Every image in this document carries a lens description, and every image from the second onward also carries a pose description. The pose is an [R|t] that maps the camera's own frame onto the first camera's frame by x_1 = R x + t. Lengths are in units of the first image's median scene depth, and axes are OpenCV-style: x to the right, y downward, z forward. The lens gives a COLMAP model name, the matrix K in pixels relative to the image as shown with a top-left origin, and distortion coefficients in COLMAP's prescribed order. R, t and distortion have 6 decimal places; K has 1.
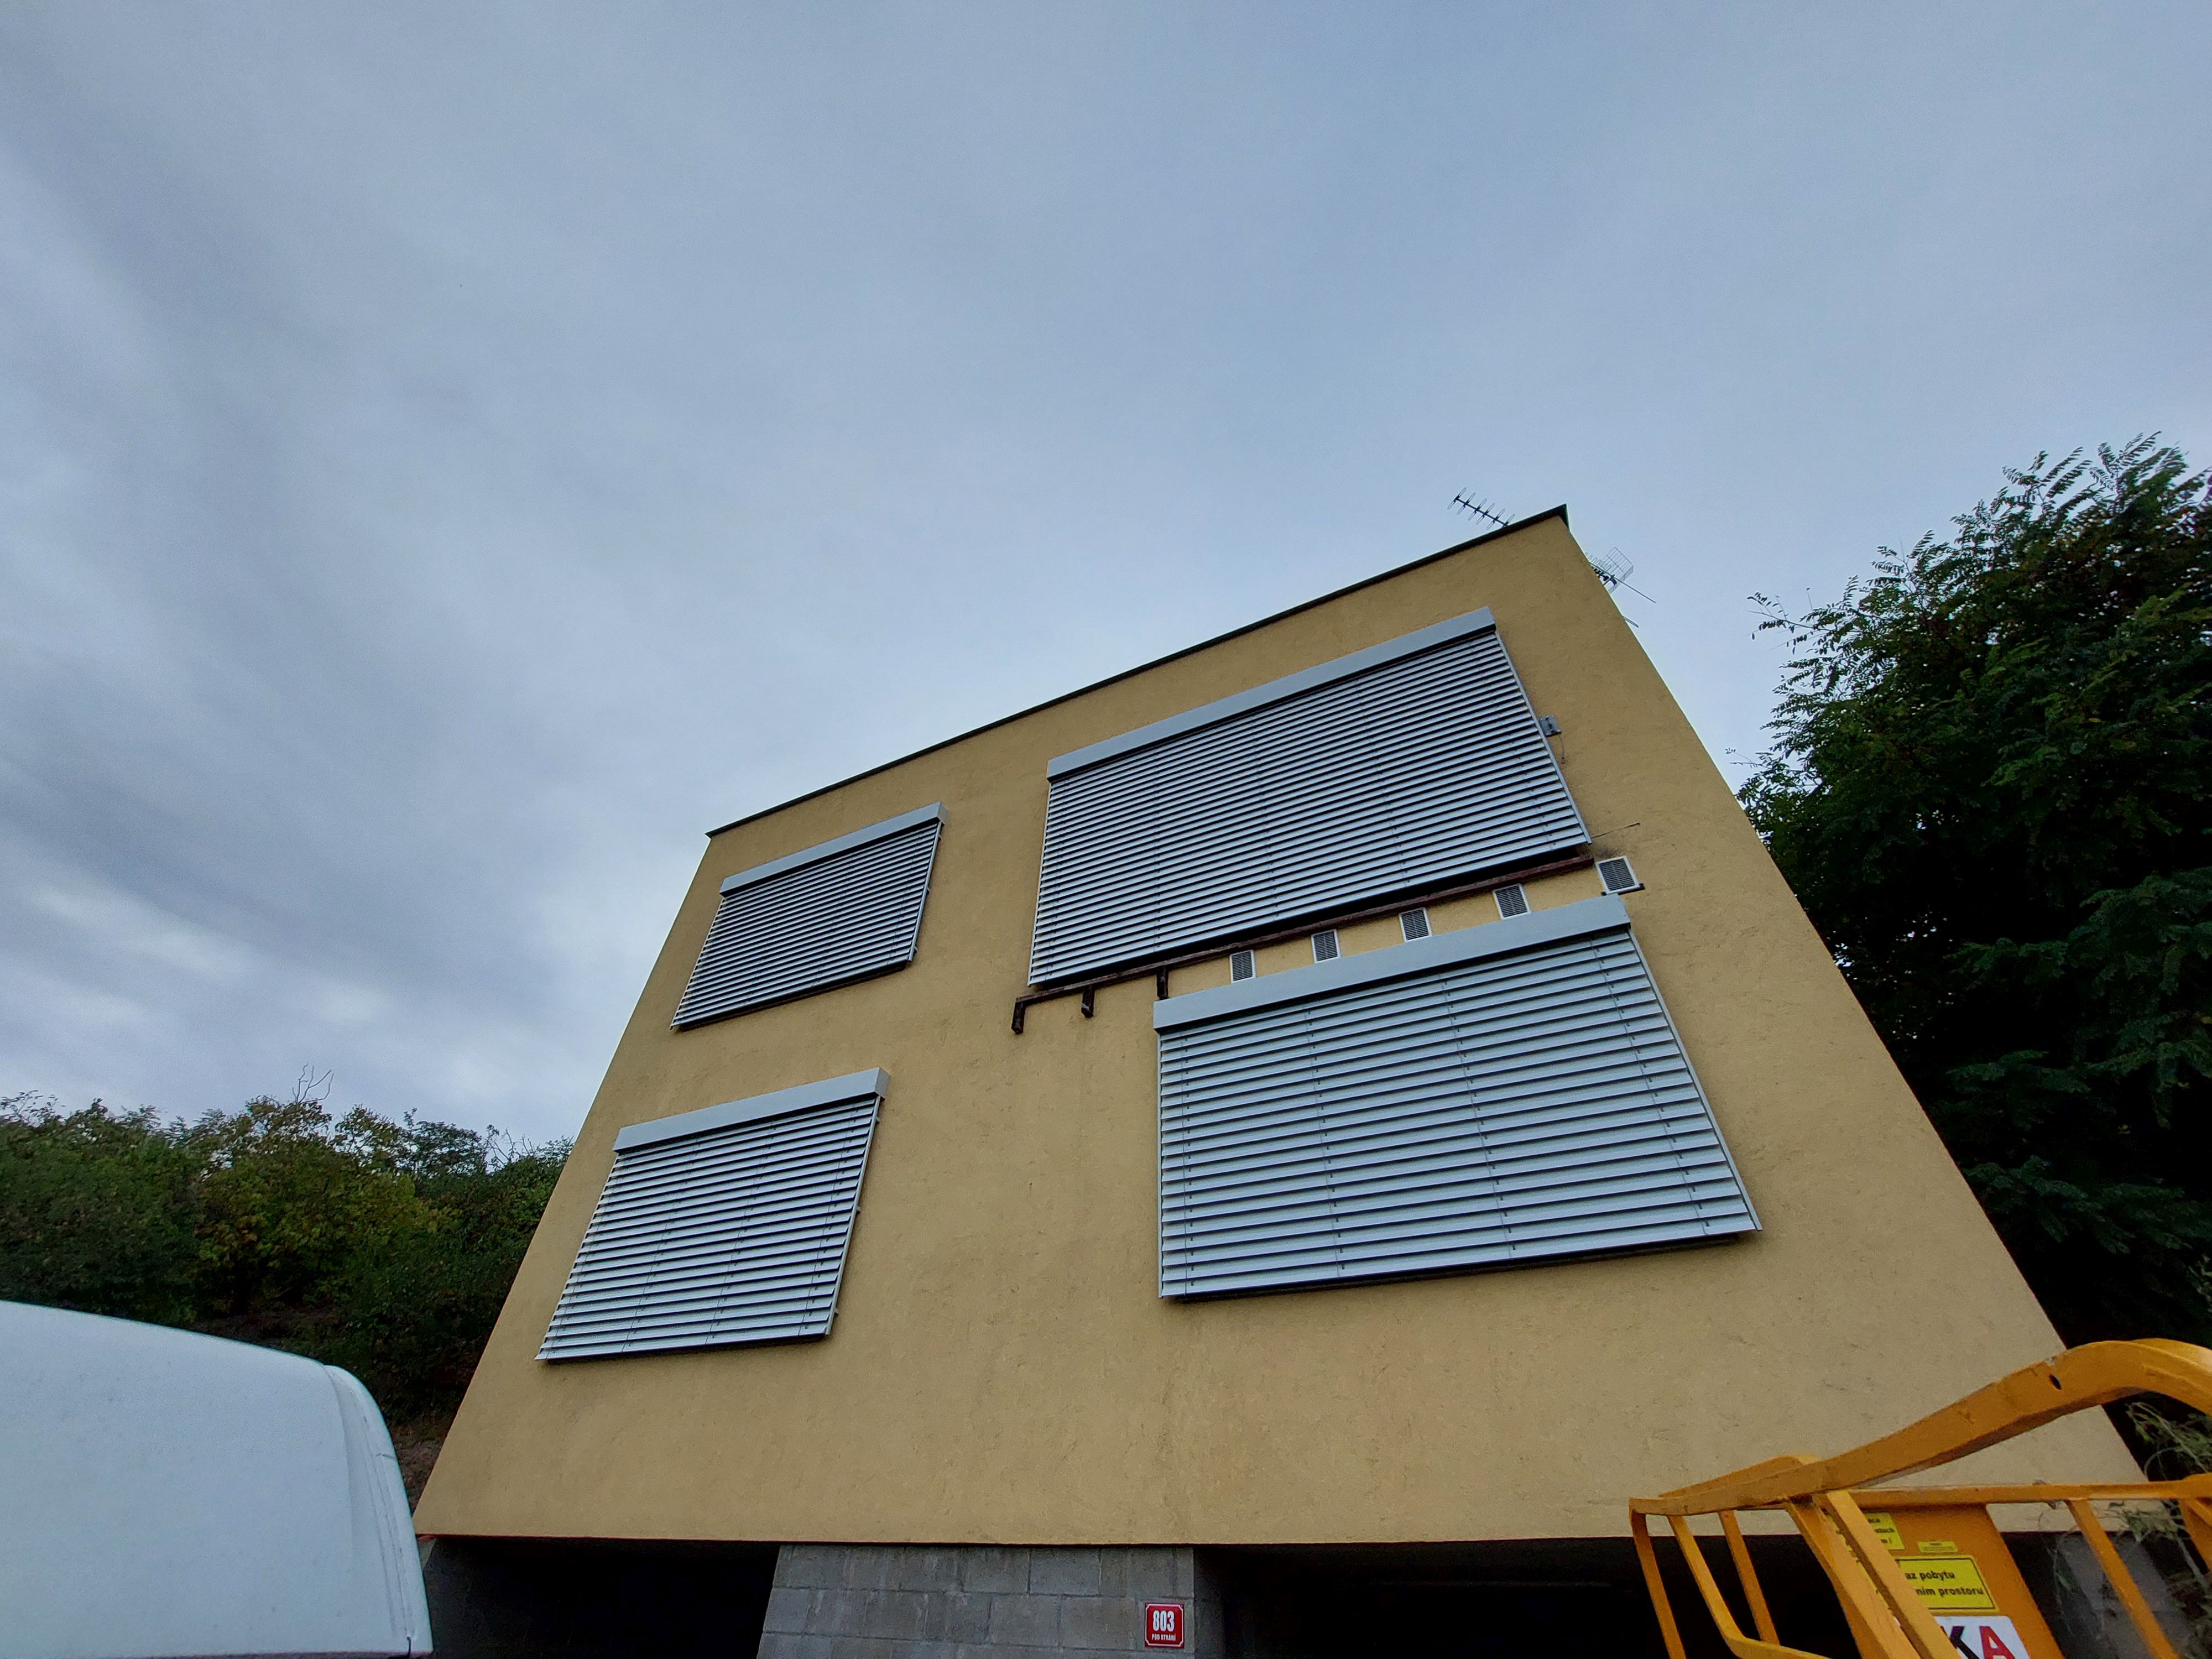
lens RADIAL K [[885.8, 0, 1098.8], [0, 885.8, 836.7], [0, 0, 1]] dist [-0.011585, -0.003331]
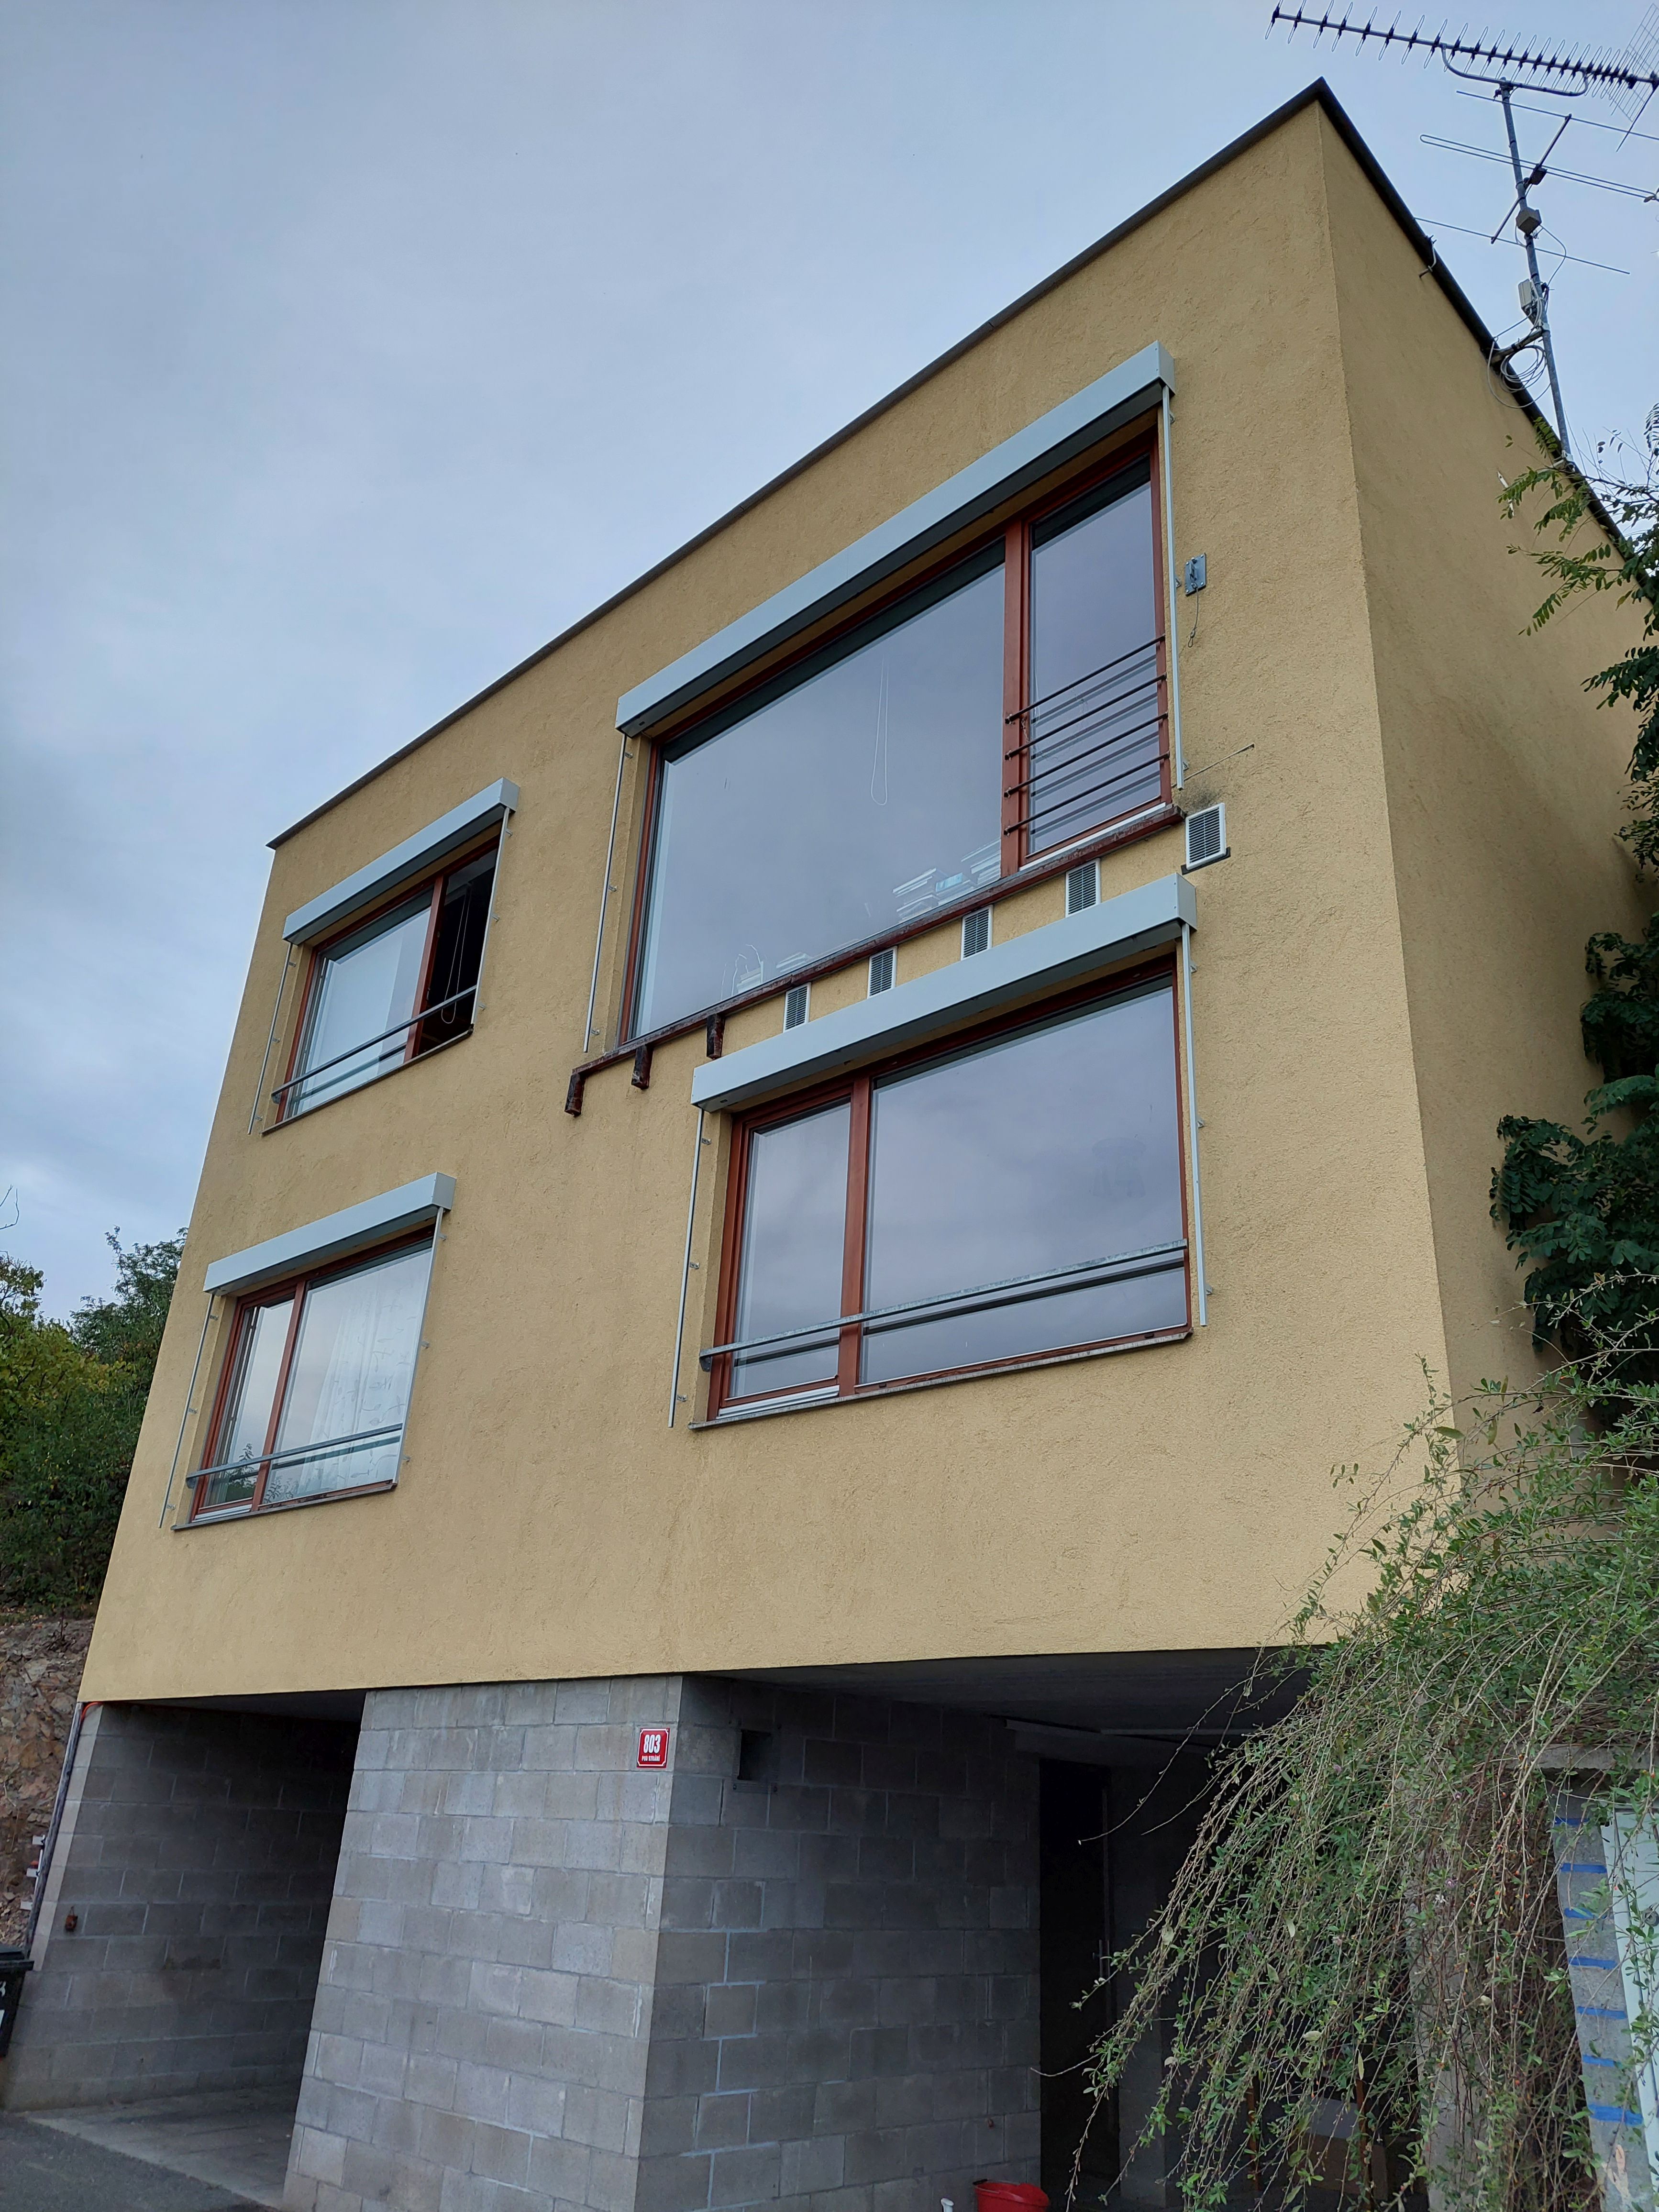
lens RADIAL K [[1594.9, 0, 829.5], [0, 1594.9, 1106.0], [0, 0, 1]] dist [0.119846, -0.150170]
pose [[0.955399, -0.108611, -0.274619, 0.556303], [0.185113, 0.944801, 0.270340, -0.131906], [0.230098, -0.309118, 0.922768, -0.245013]]
